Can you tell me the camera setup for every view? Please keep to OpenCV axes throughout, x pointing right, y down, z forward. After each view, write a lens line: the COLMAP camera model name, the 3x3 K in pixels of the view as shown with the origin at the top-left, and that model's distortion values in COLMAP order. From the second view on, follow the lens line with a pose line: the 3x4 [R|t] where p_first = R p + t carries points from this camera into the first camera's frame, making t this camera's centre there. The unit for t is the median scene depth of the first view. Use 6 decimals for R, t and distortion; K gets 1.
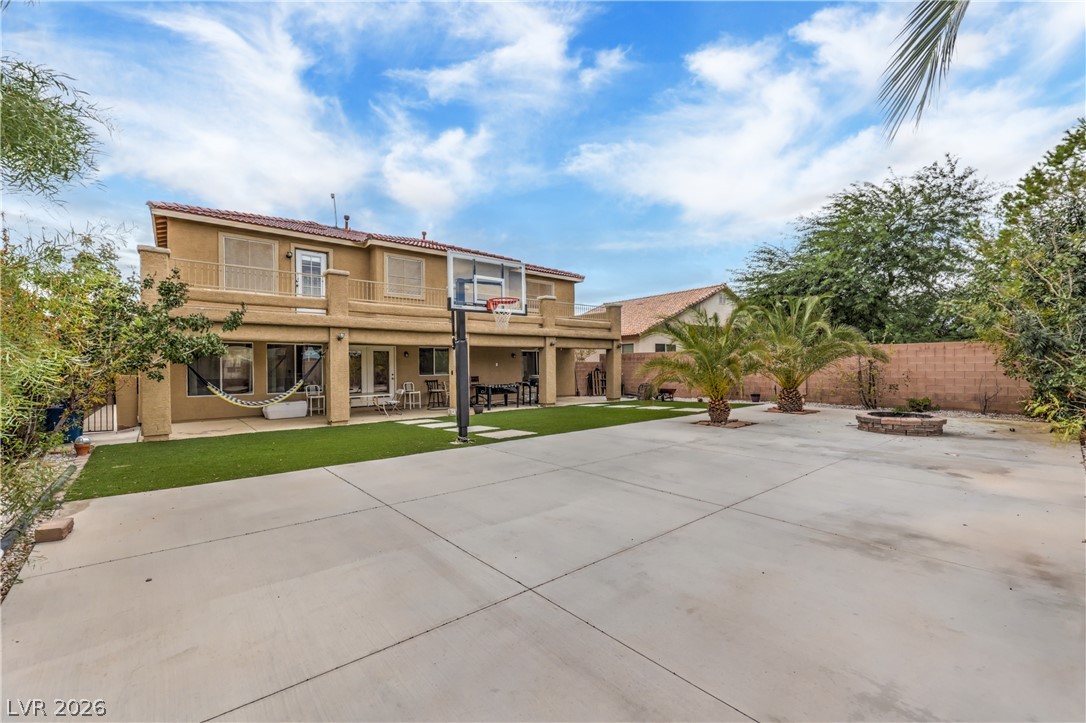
lens RADIAL K [[452.2, 0, 543.0], [0, 452.2, 365.1], [0, 0, 1]] dist [-0.000392, 0.000359]
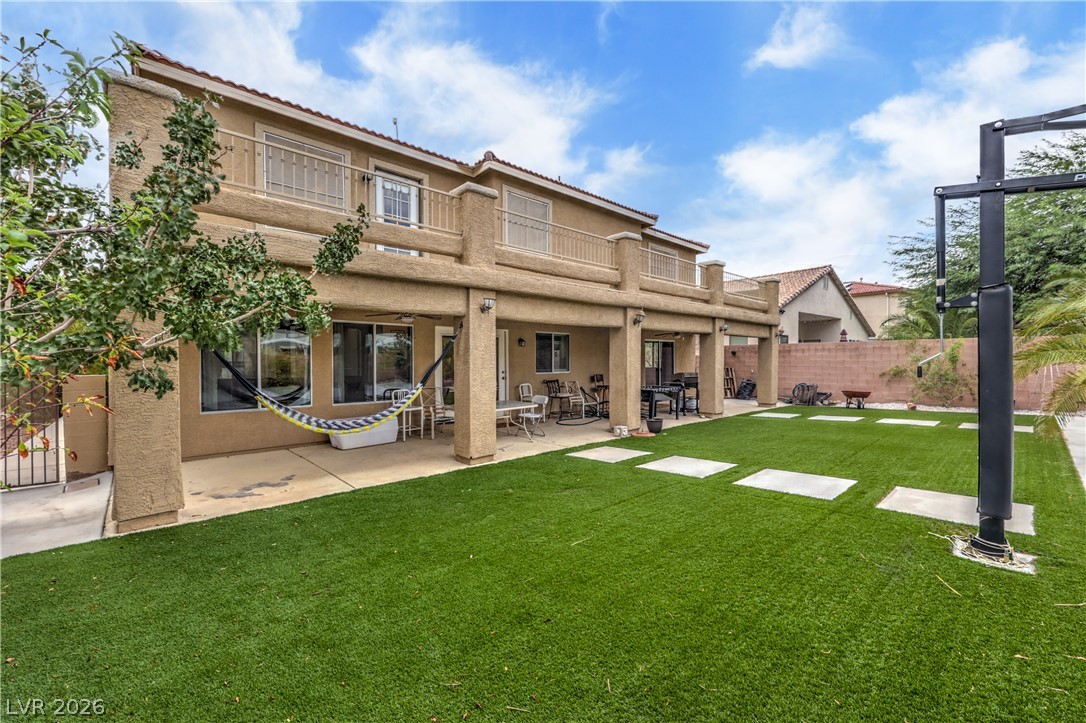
lens RADIAL K [[441.8, 0, 545.1], [0, 441.8, 359.9], [0, 0, 1]] dist [-0.001863, -0.000264]
pose [[0.999085, 0.002414, 0.042709, -0.396269], [-0.002372, 0.999997, -0.001034, 0.004627], [-0.042712, 0.000932, 0.999087, 0.451043]]
